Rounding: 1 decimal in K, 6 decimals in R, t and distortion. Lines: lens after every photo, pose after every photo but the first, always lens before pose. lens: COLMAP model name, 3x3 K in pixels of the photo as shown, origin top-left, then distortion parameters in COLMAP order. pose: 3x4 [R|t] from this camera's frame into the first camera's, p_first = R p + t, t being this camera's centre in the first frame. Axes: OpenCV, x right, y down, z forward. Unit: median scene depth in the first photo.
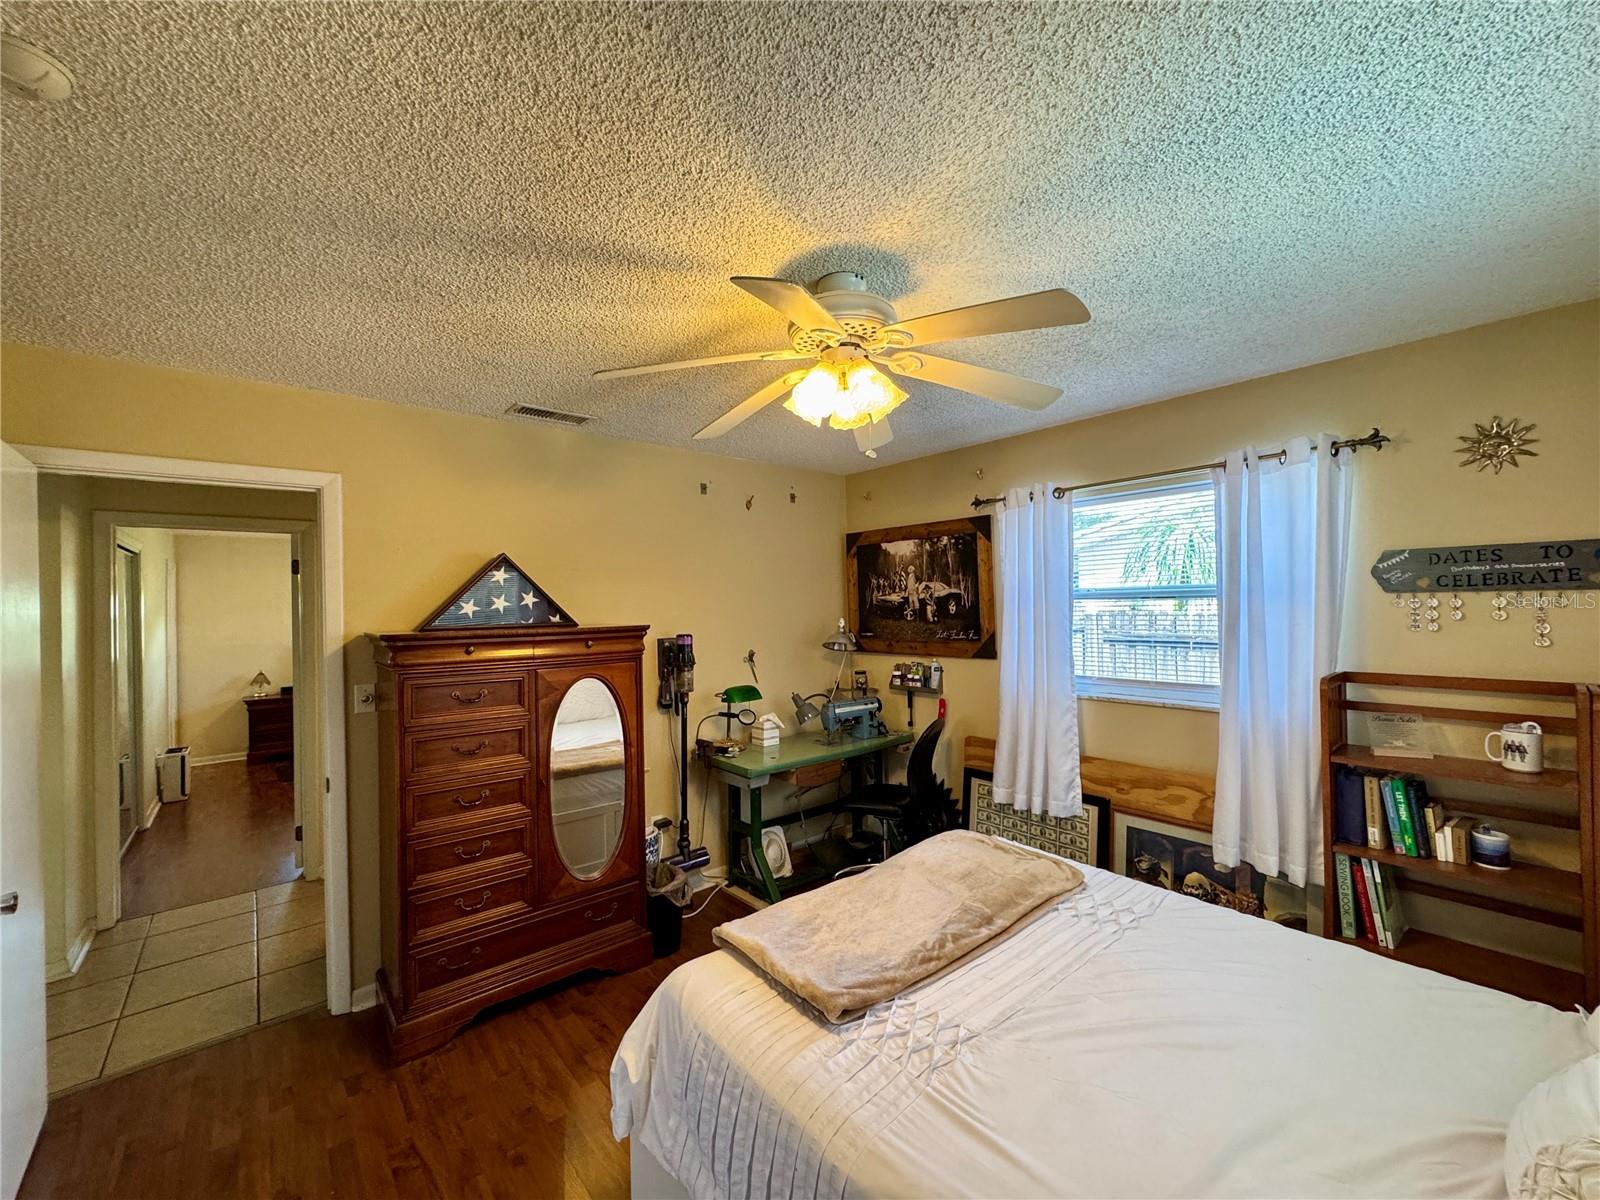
lens RADIAL K [[644.0, 0, 795.5], [0, 644.0, 606.4], [0, 0, 1]] dist [0.001326, 0.000261]
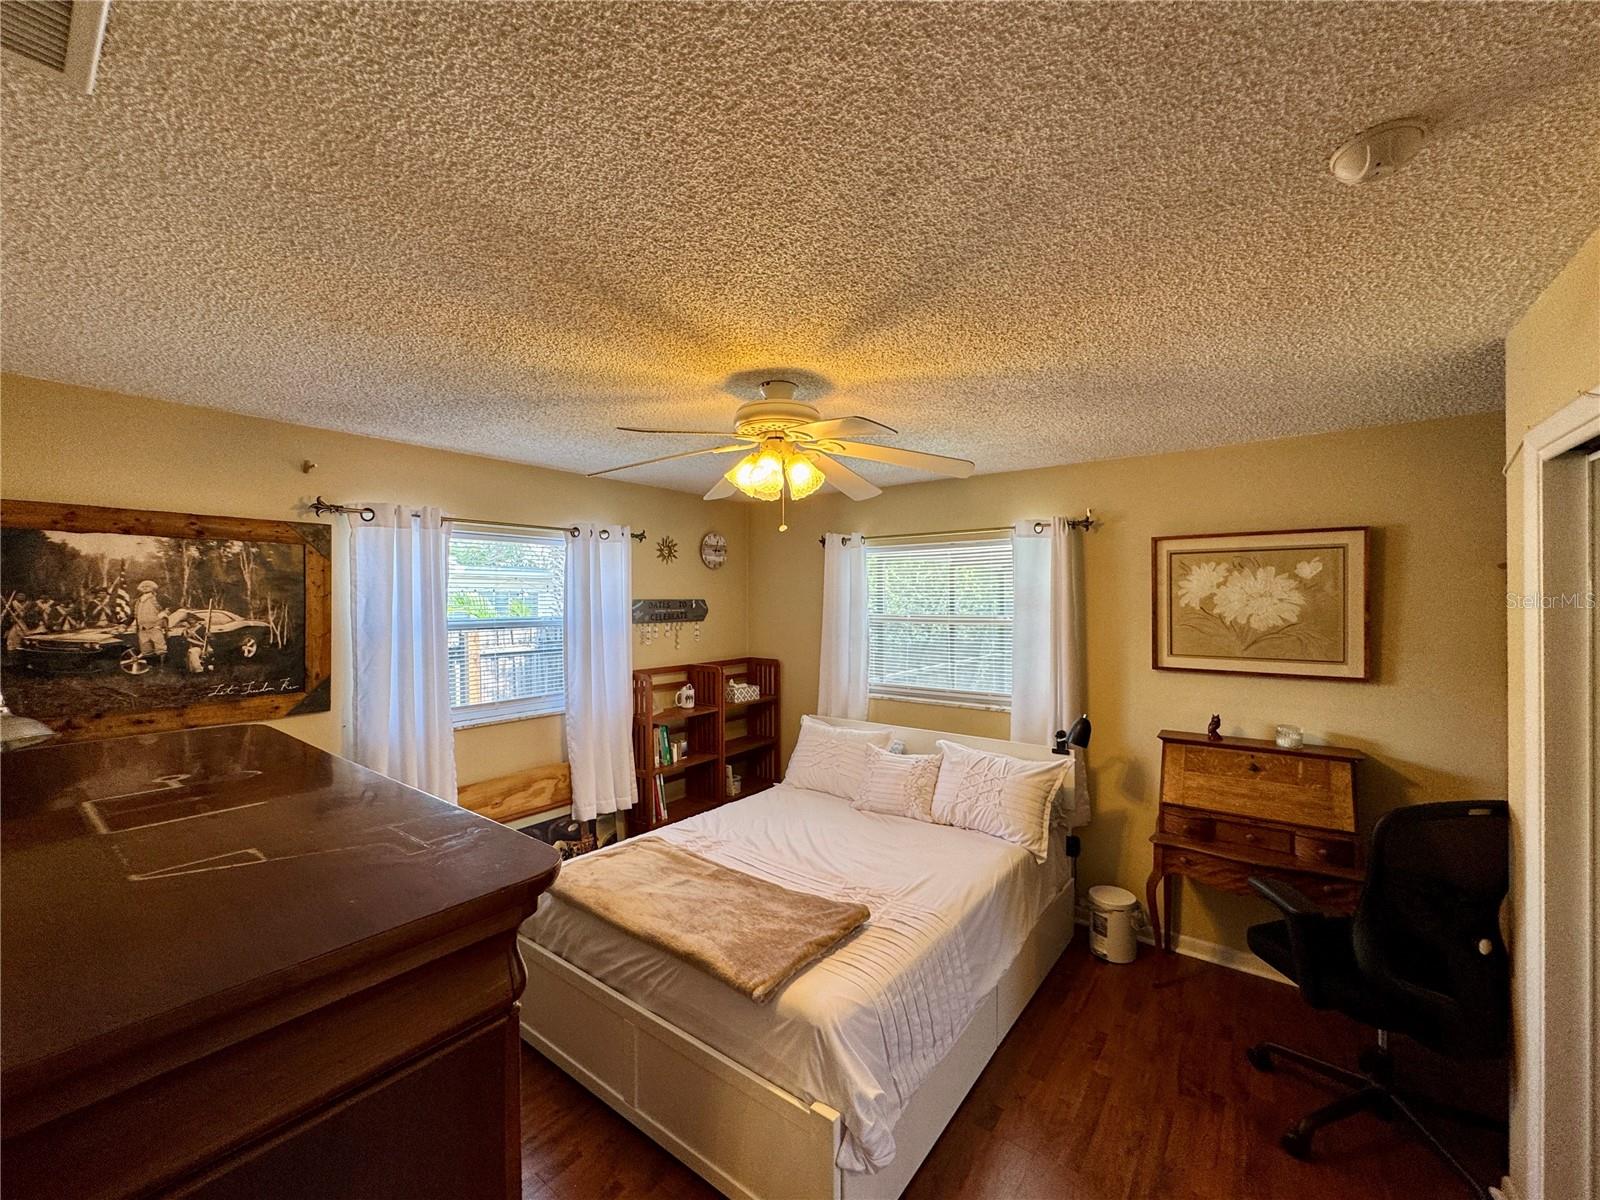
lens RADIAL K [[644.0, 0, 795.7], [0, 644.0, 602.7], [0, 0, 1]] dist [0.001326, 0.000261]
pose [[-0.204663, 0.019884, 0.978630, -0.570158], [0.015485, 0.999734, -0.017074, -0.026622], [-0.978710, 0.011660, -0.204917, 0.607728]]
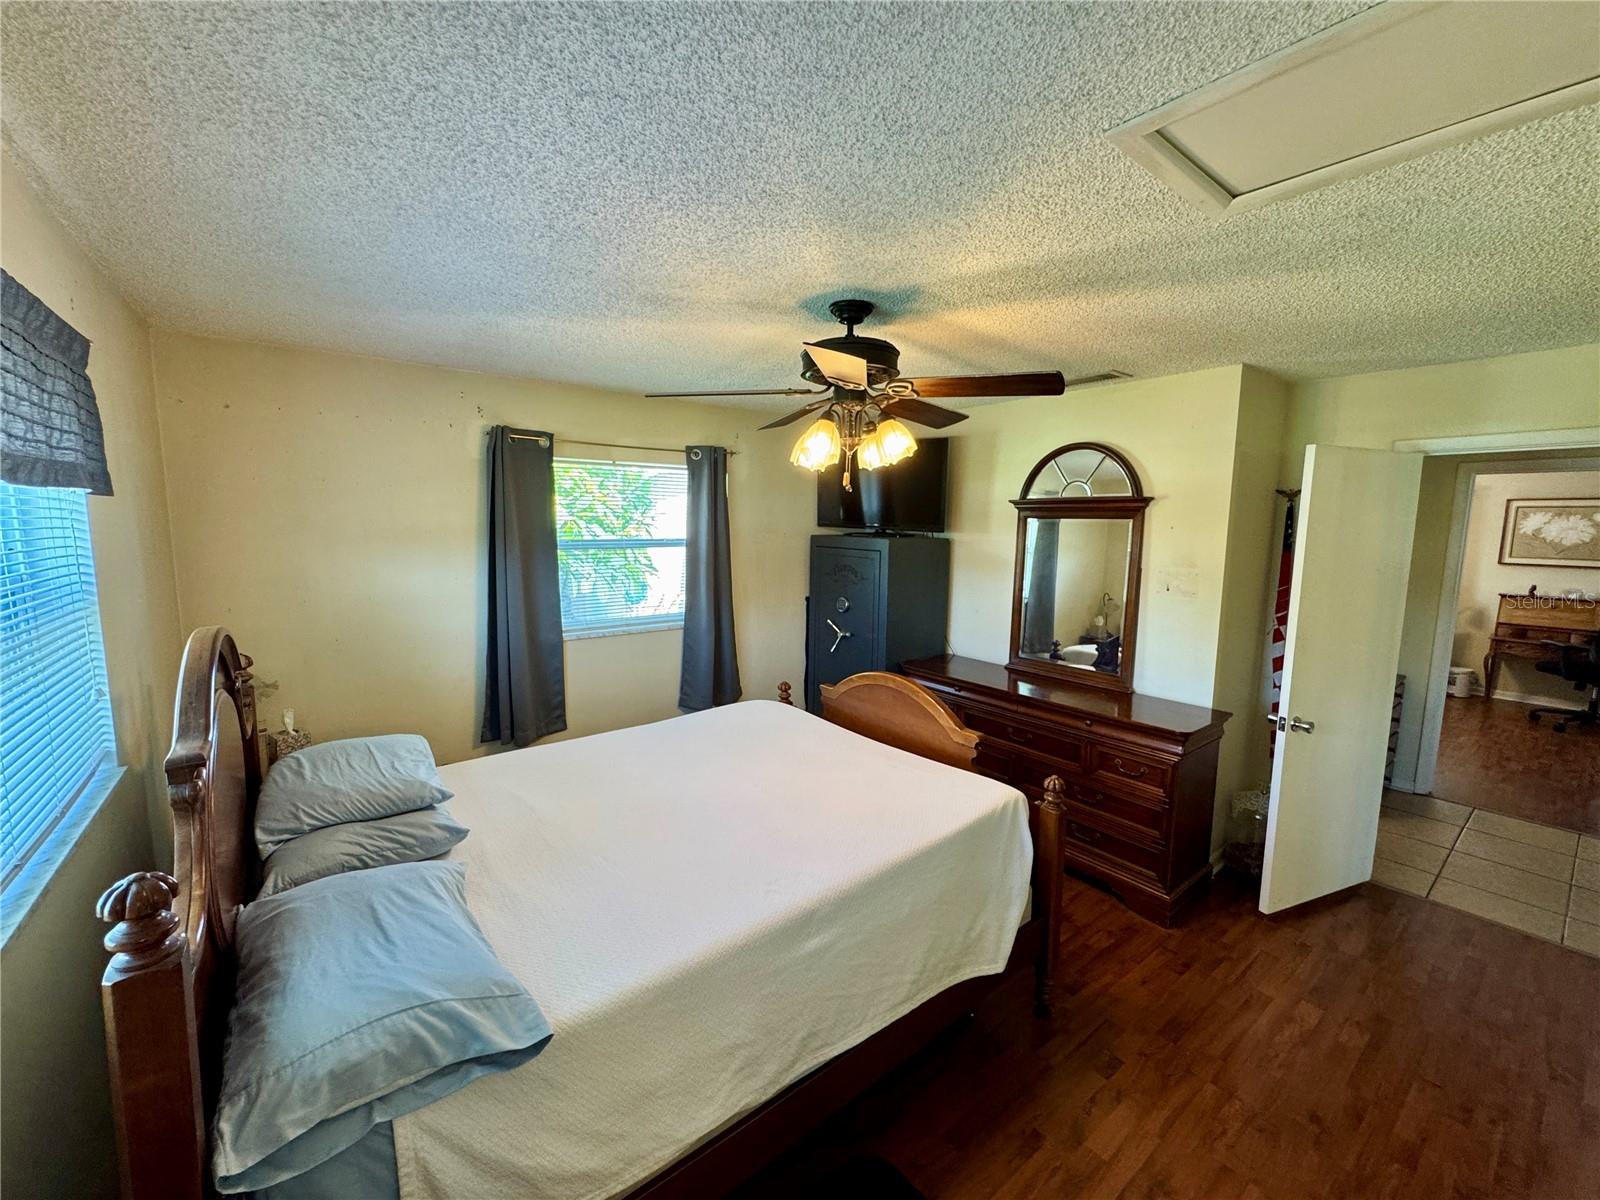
lens RADIAL K [[644.0, 0, 797.8], [0, 644.0, 601.7], [0, 0, 1]] dist [0.001326, 0.000261]
pose [[0.064068, -0.090308, 0.993851, -0.642544], [-0.012105, 0.995753, 0.091261, -0.023714], [-0.997872, -0.017878, 0.062702, 0.681167]]
